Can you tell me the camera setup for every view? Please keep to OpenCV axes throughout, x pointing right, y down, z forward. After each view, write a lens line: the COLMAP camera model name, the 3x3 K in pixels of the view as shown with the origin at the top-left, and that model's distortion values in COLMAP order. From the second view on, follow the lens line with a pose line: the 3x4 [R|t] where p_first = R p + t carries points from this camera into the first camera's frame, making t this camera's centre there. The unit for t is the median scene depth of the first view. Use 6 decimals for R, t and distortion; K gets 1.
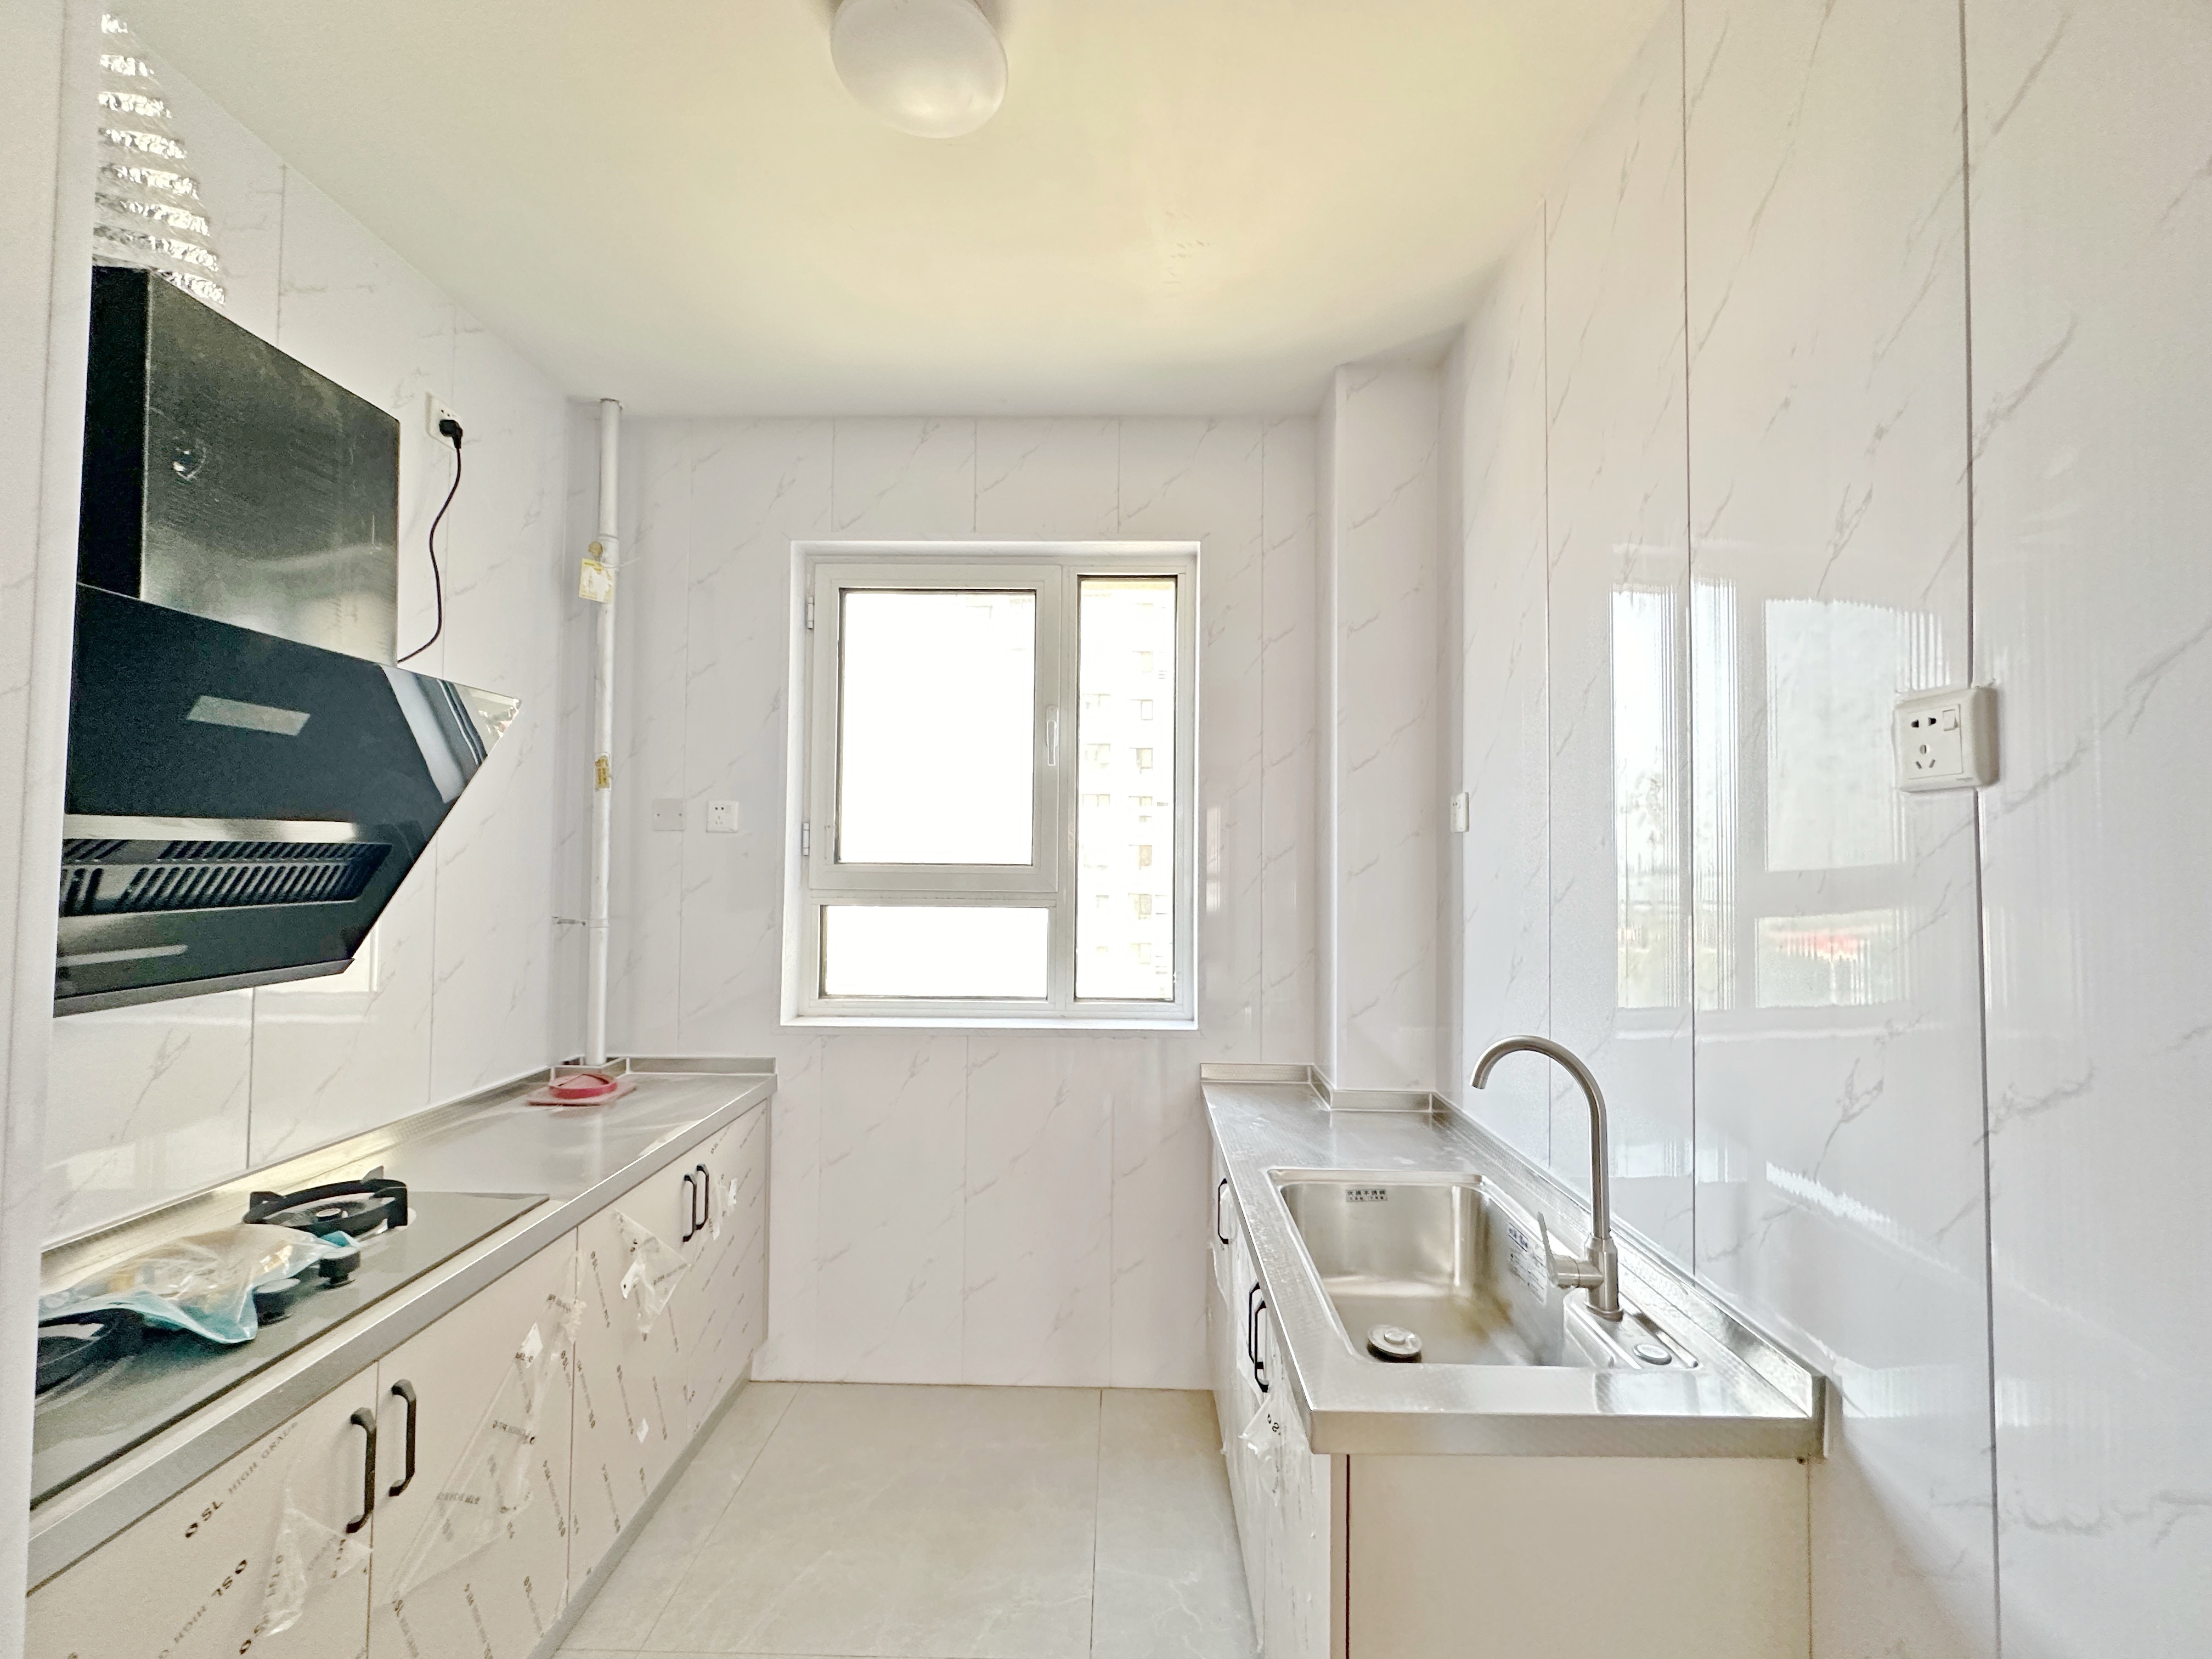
lens RADIAL K [[887.0, 0, 1106.0], [0, 887.0, 829.5], [0, 0, 1]] dist [-0.001836, -0.000219]
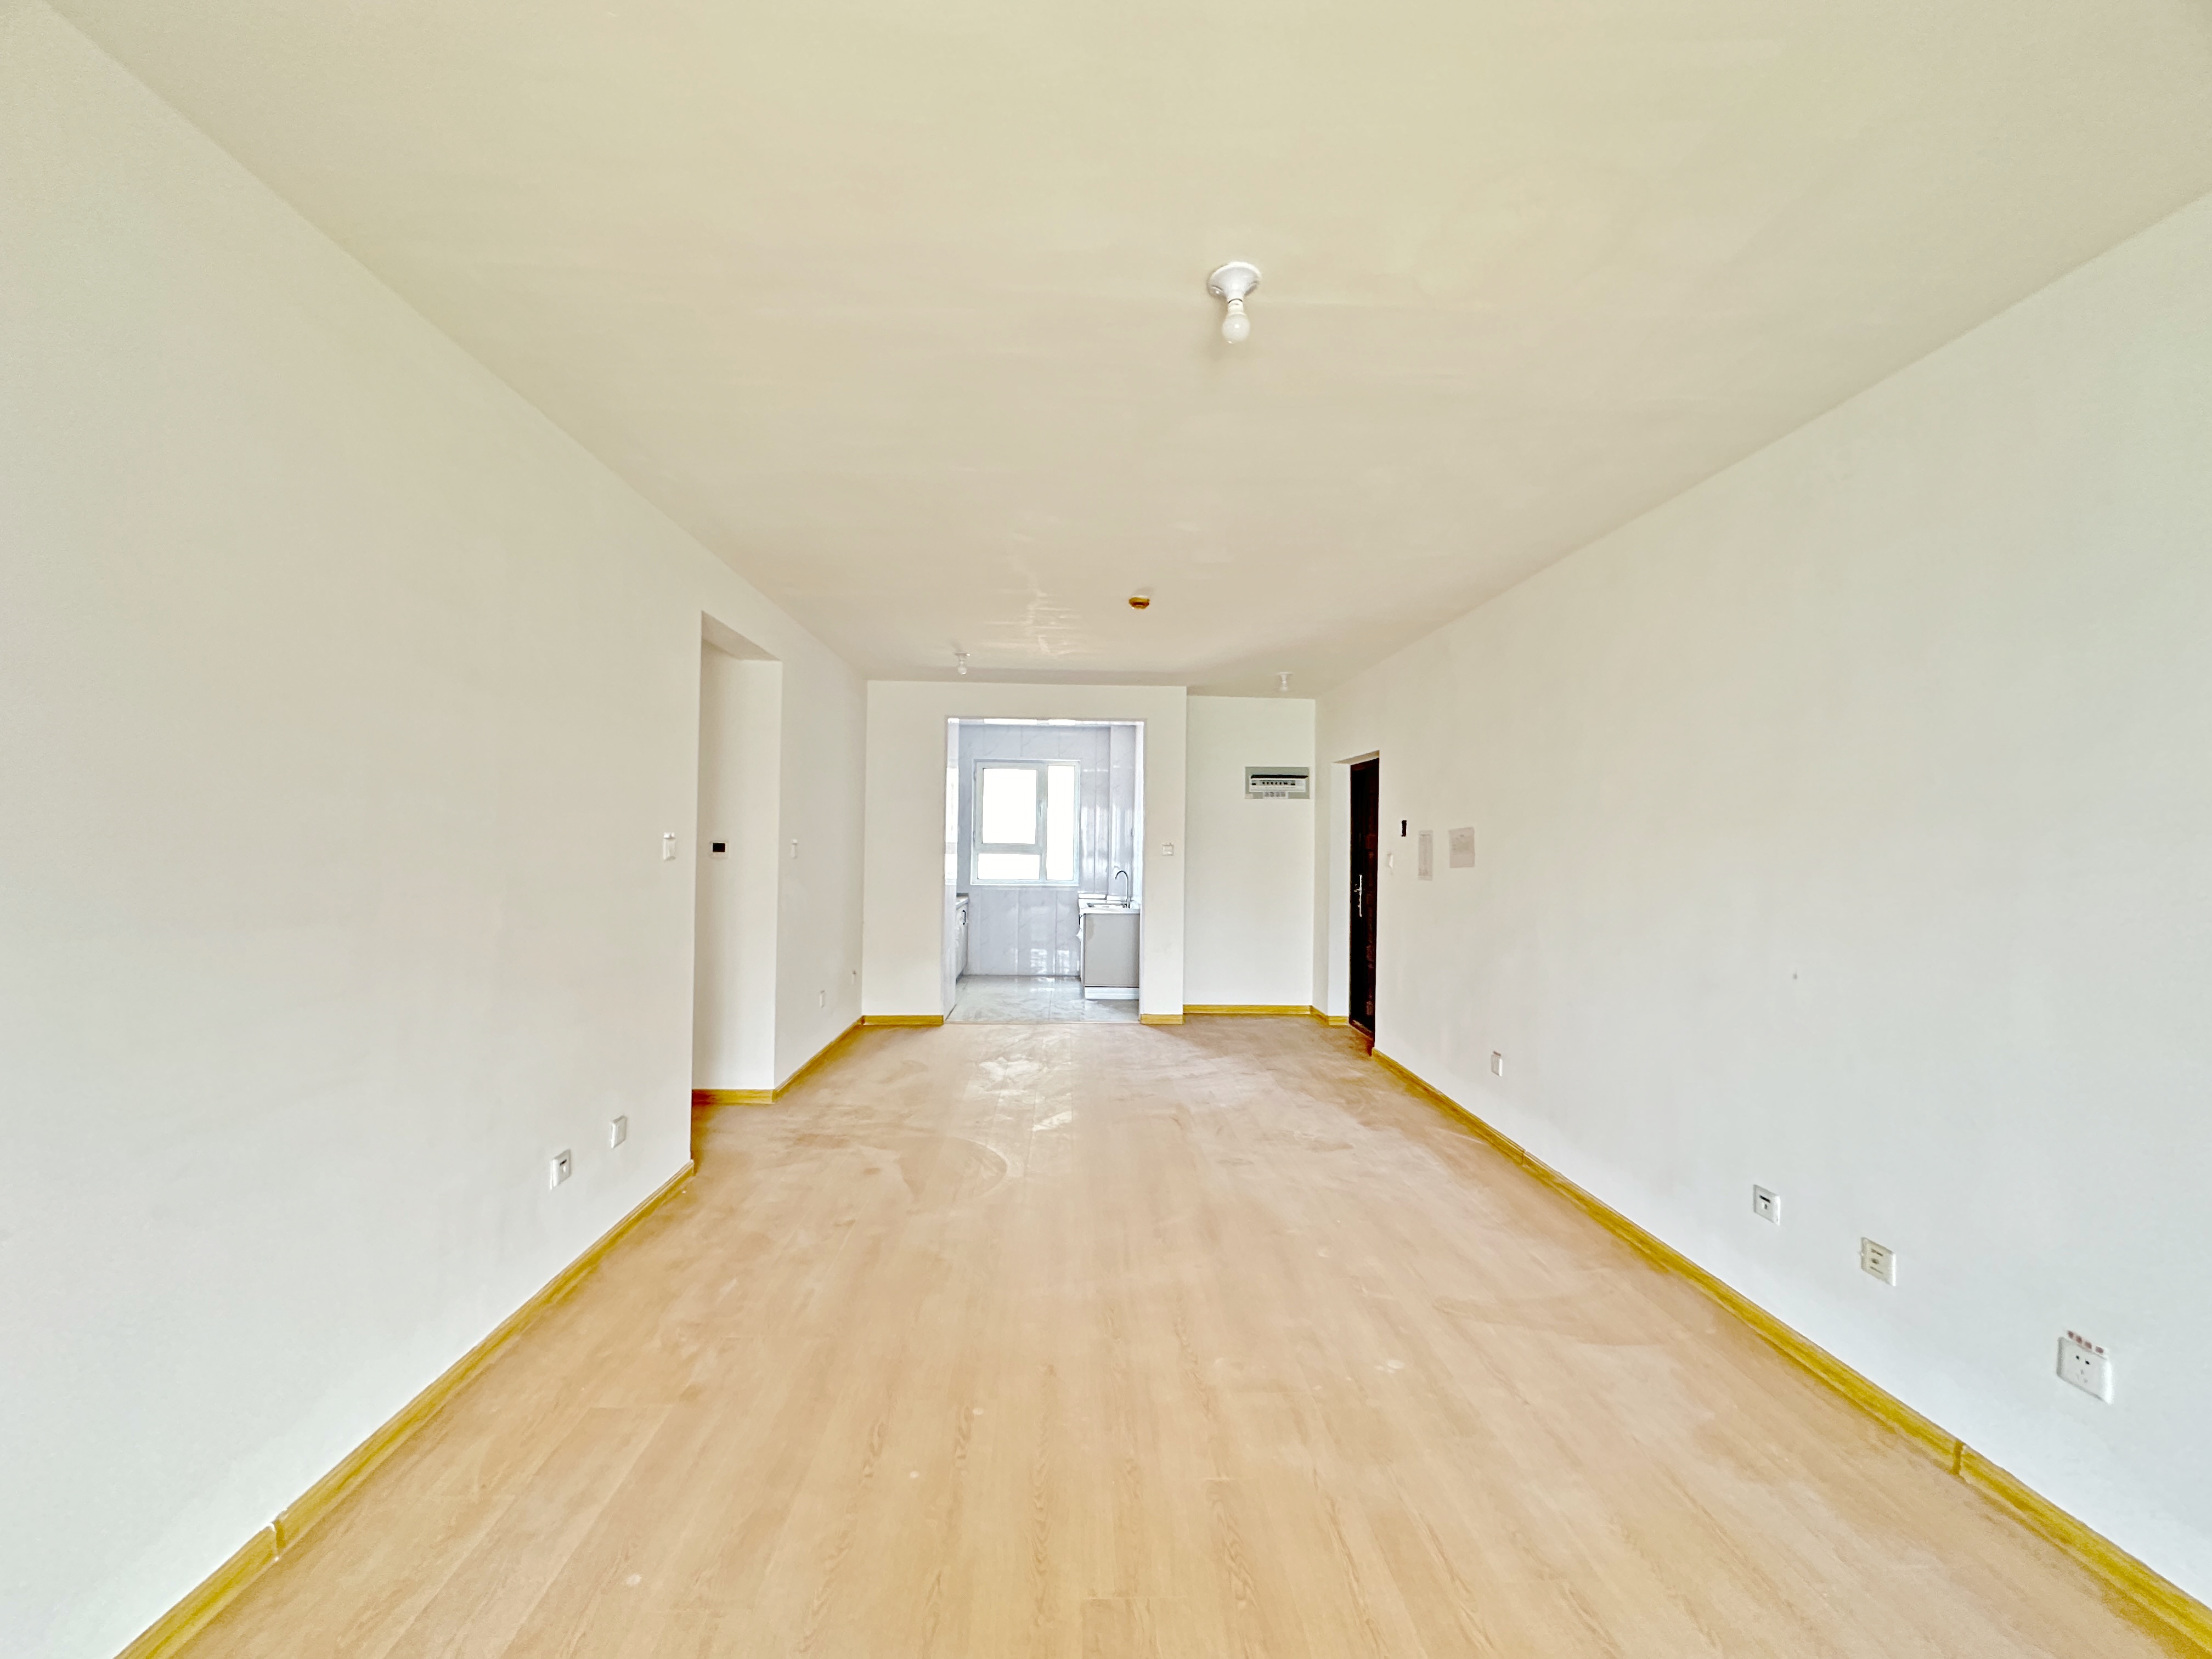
lens RADIAL K [[887.0, 0, 1106.0], [0, 887.0, 829.5], [0, 0, 1]] dist [-0.001836, -0.000219]
pose [[0.998044, 0.002485, 0.062462, -0.020099], [-0.003988, 0.999705, 0.023963, -0.109586], [-0.062384, -0.024165, 0.997760, -2.778273]]
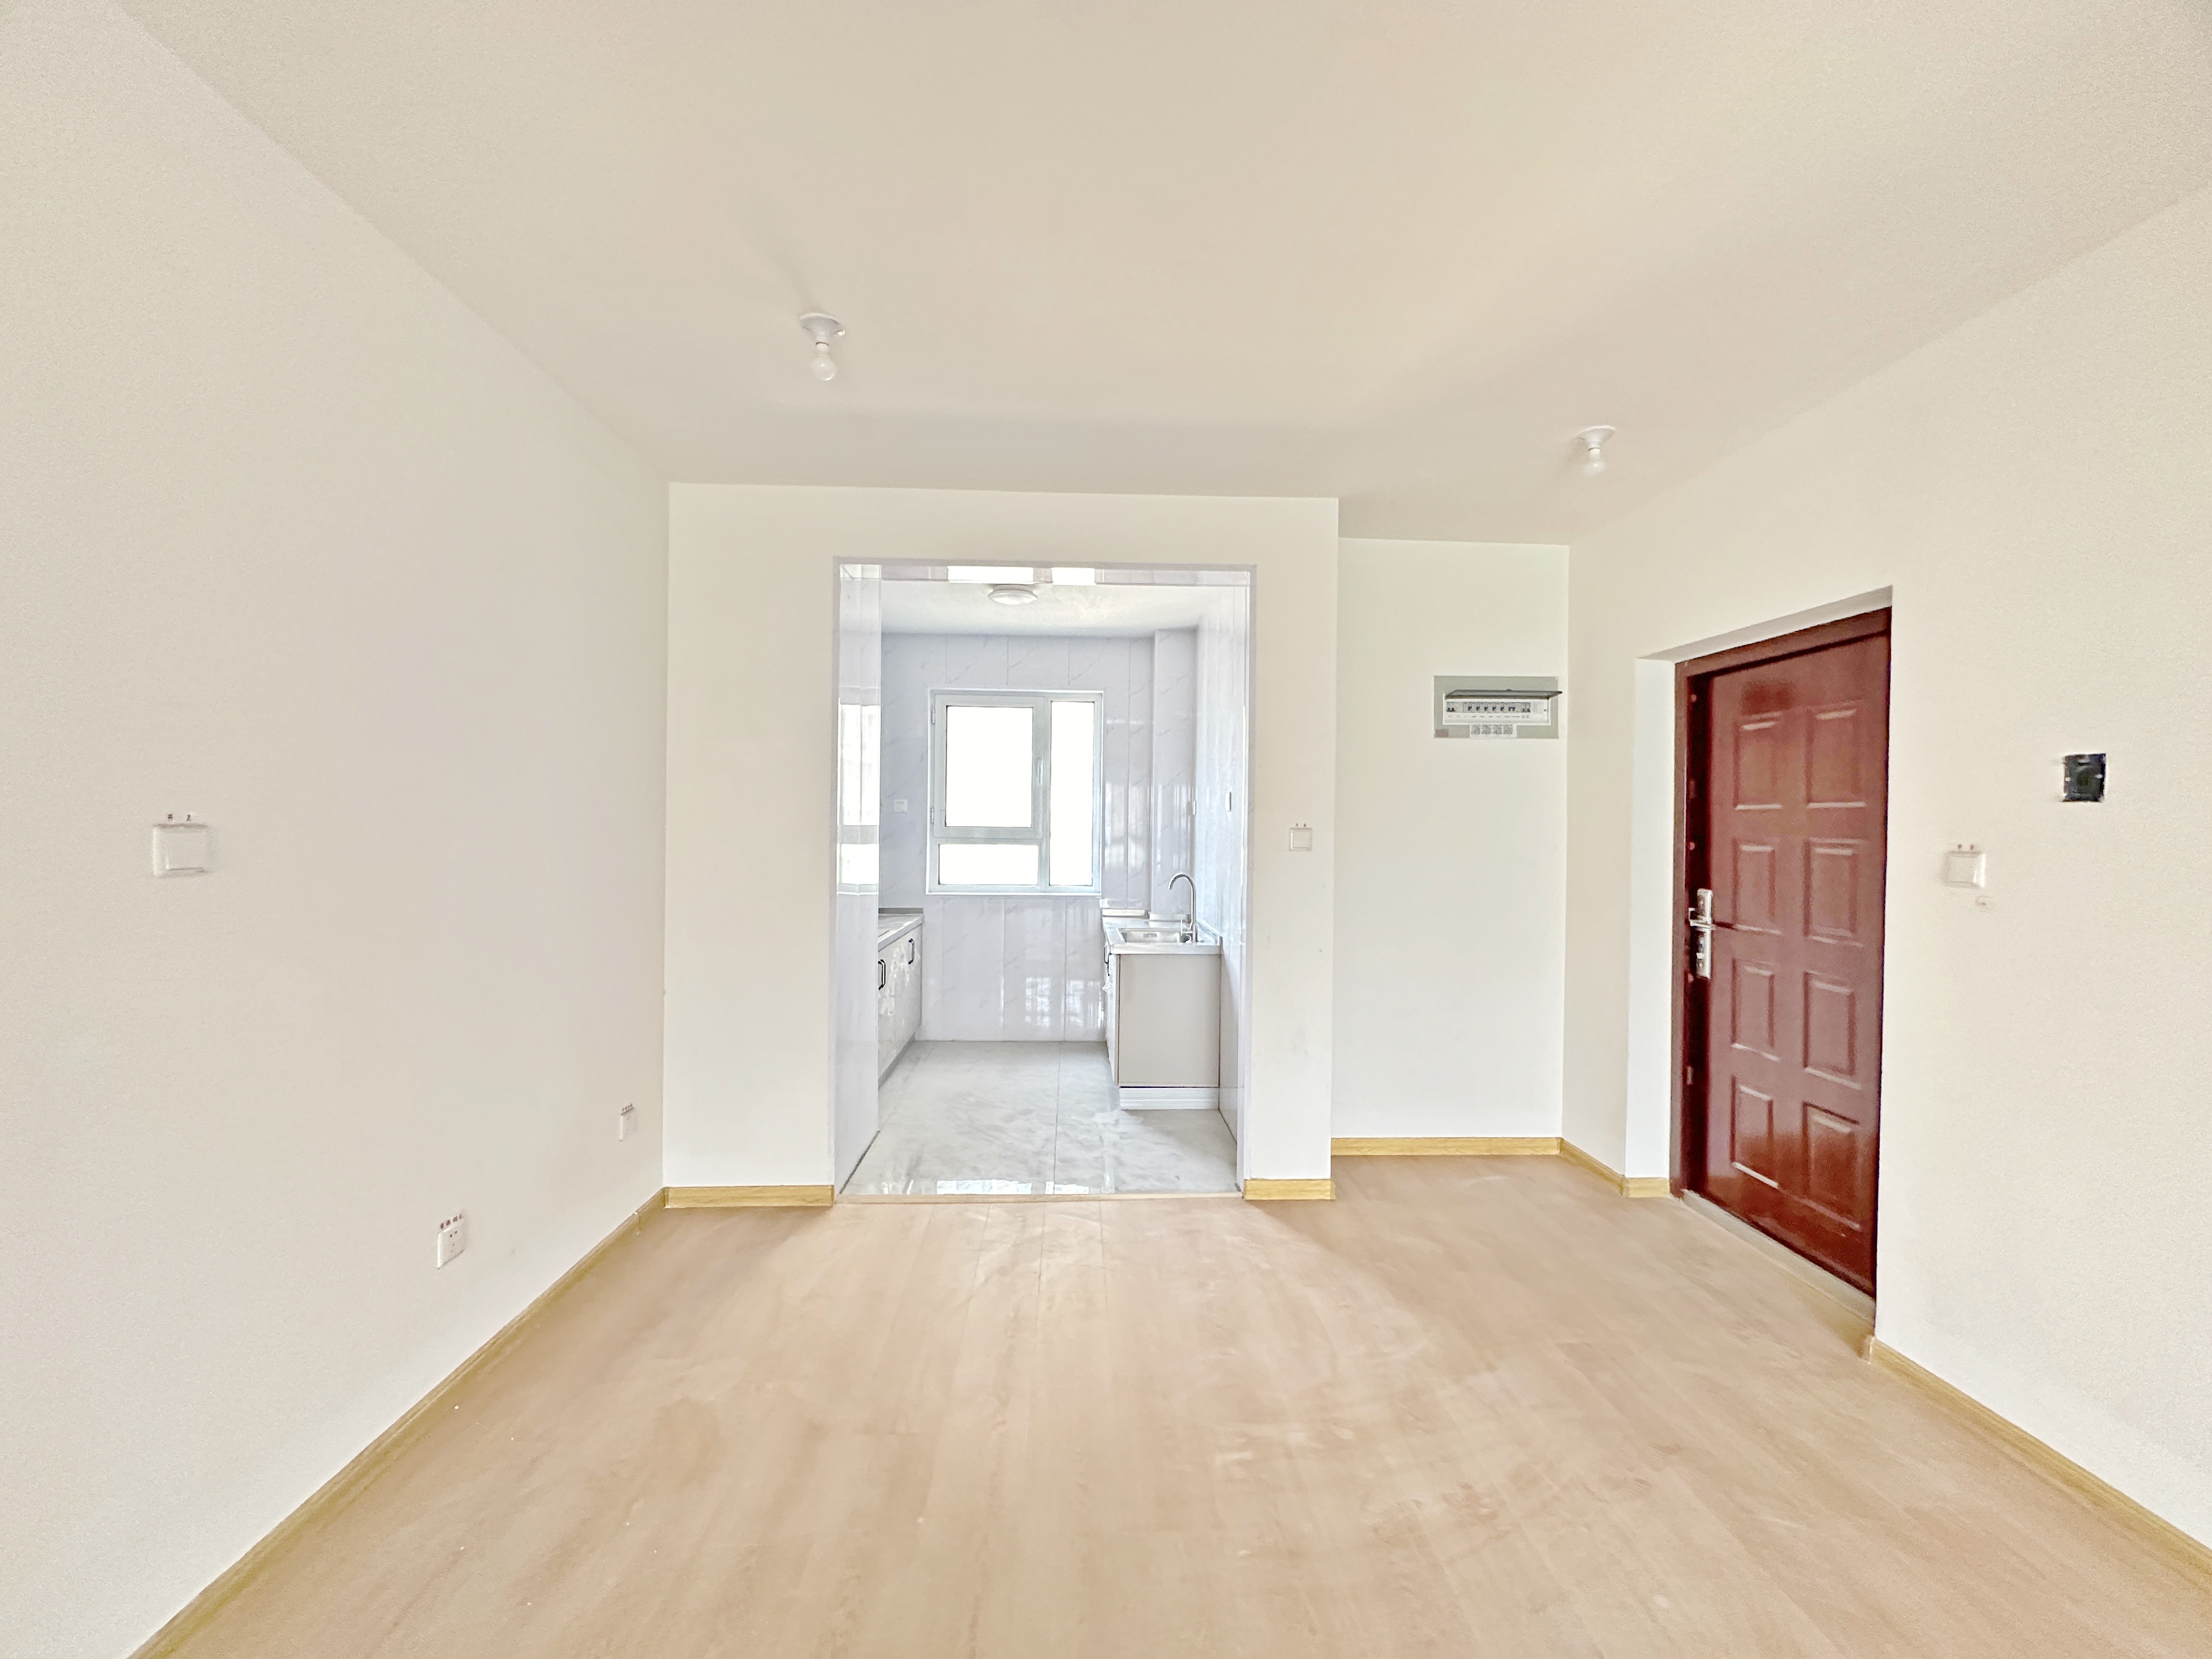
lens RADIAL K [[887.0, 0, 1106.0], [0, 887.0, 829.5], [0, 0, 1]] dist [-0.001836, -0.000219]
pose [[0.998295, -0.000370, 0.058363, -0.023475], [-0.001992, 0.999181, 0.040422, -0.047290], [-0.058330, -0.040469, 0.997477, -1.346910]]
